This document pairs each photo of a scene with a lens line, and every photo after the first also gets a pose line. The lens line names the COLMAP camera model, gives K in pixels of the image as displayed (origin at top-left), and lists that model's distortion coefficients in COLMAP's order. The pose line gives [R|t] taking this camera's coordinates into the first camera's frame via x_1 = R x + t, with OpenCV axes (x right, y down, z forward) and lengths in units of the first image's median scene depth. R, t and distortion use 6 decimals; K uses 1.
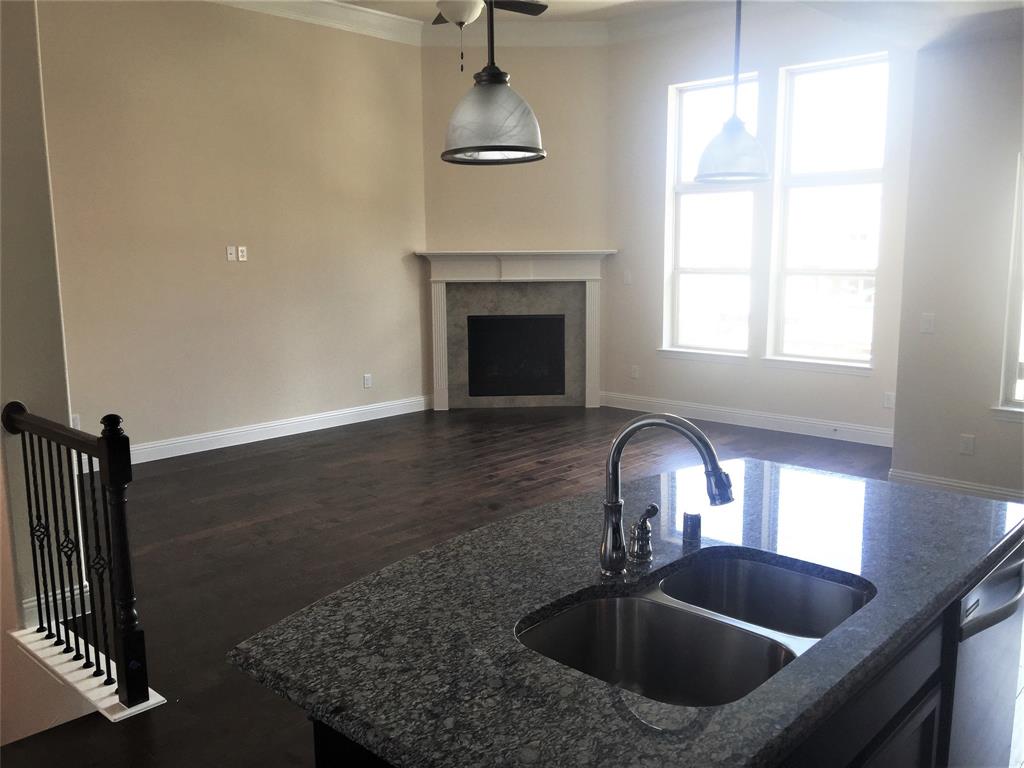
lens RADIAL K [[866.6, 0, 514.7], [0, 866.6, 384.1], [0, 0, 1]] dist [0.071079, -0.109678]
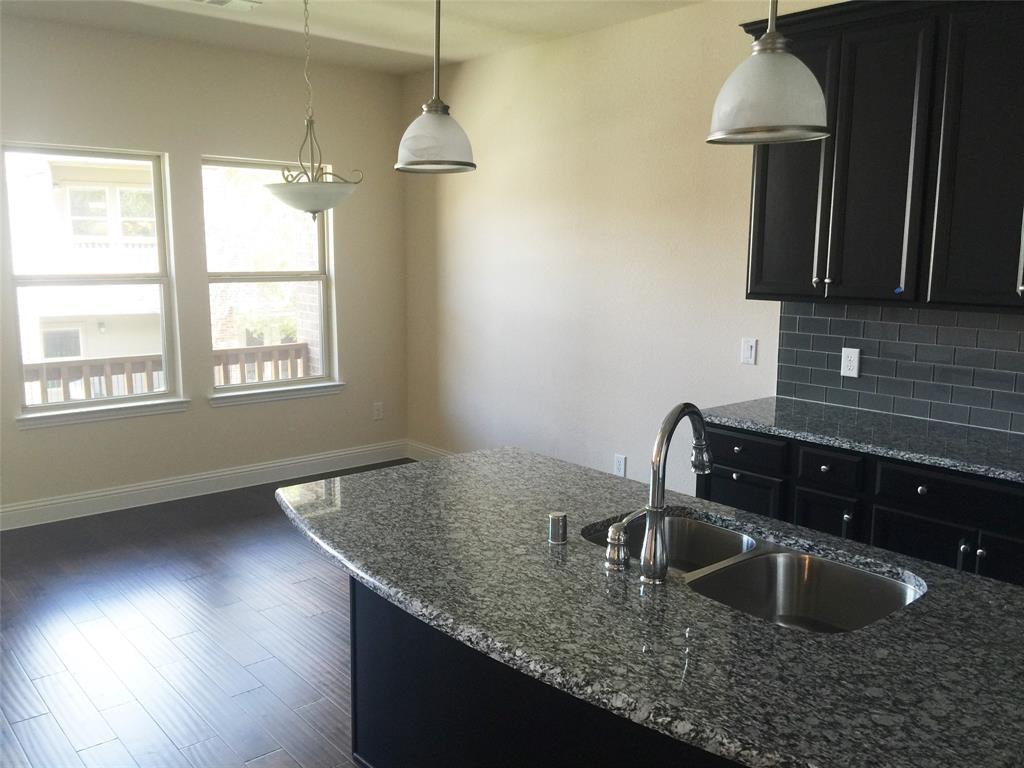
lens RADIAL K [[866.6, 0, 514.4], [0, 866.6, 380.7], [0, 0, 1]] dist [0.071079, -0.109678]
pose [[0.106145, -0.146627, 0.983480, -0.897033], [0.146459, 0.980586, 0.130389, -0.162421], [-0.983505, 0.130200, 0.125559, 1.096303]]
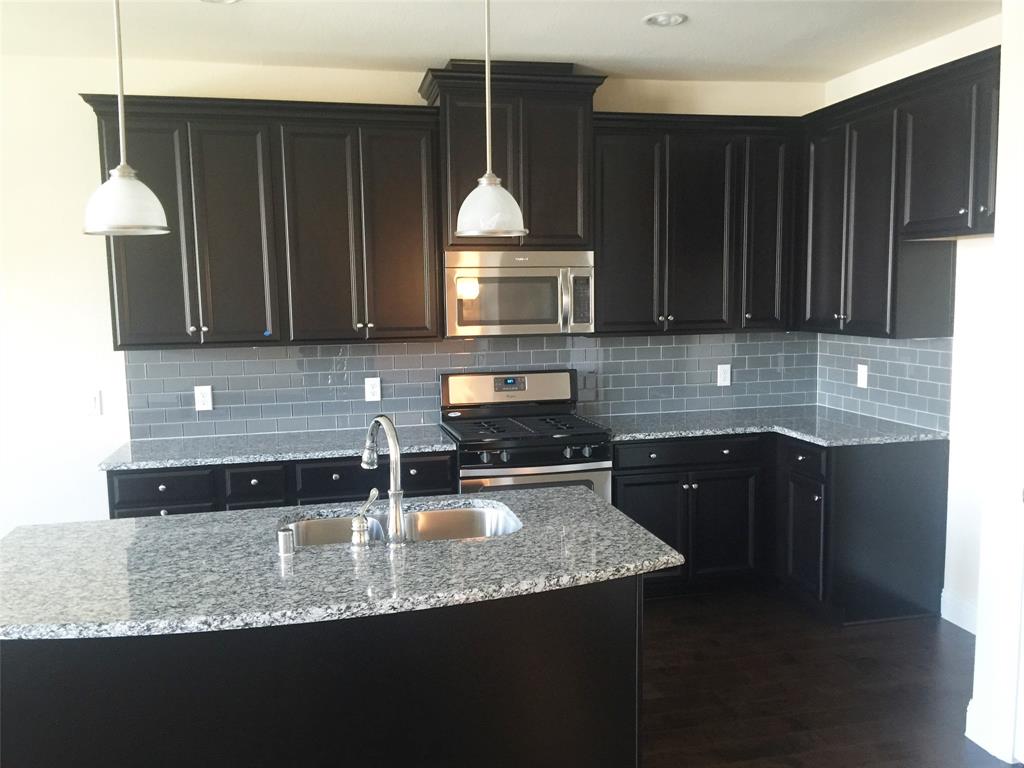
lens RADIAL K [[866.6, 0, 515.7], [0, 866.6, 386.4], [0, 0, 1]] dist [0.071079, -0.109678]
pose [[-0.831351, -0.041356, 0.554207, -0.822104], [0.108096, 0.966149, 0.234248, -0.330786], [-0.545134, 0.254650, -0.798738, 2.066071]]
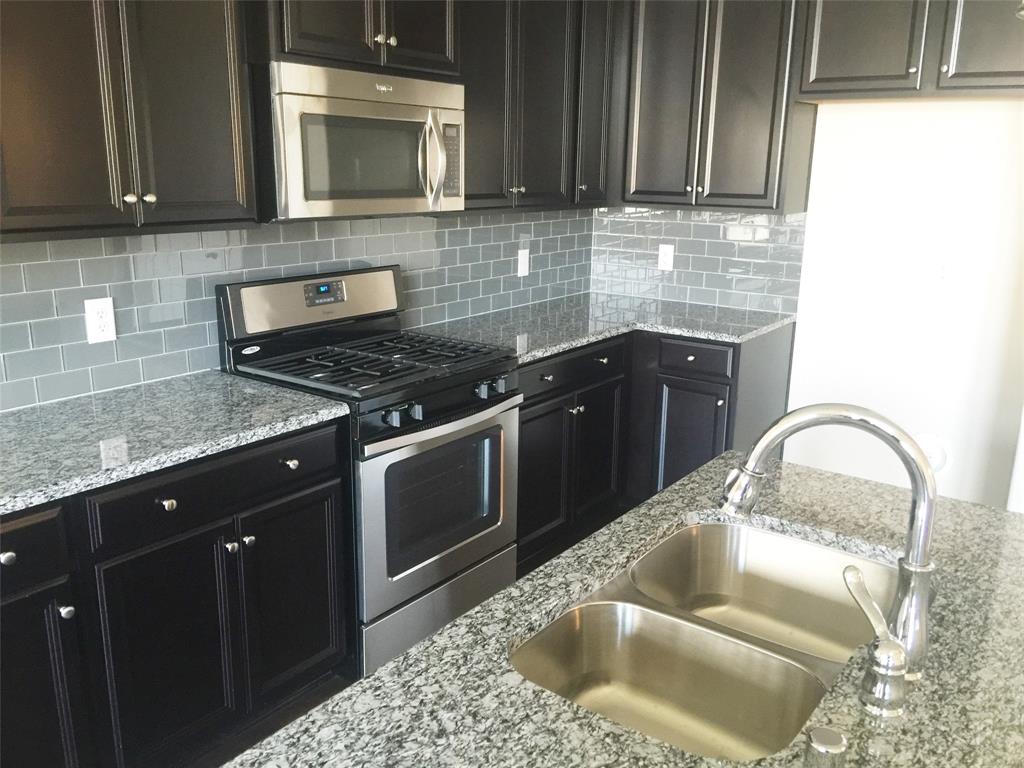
lens RADIAL K [[866.6, 0, 508.3], [0, 866.6, 379.0], [0, 0, 1]] dist [0.071079, -0.109678]
pose [[-0.994192, 0.019393, -0.105862, 0.500463], [-0.023740, 0.919888, 0.391463, -0.234878], [0.104972, 0.391702, -0.914084, 1.601311]]
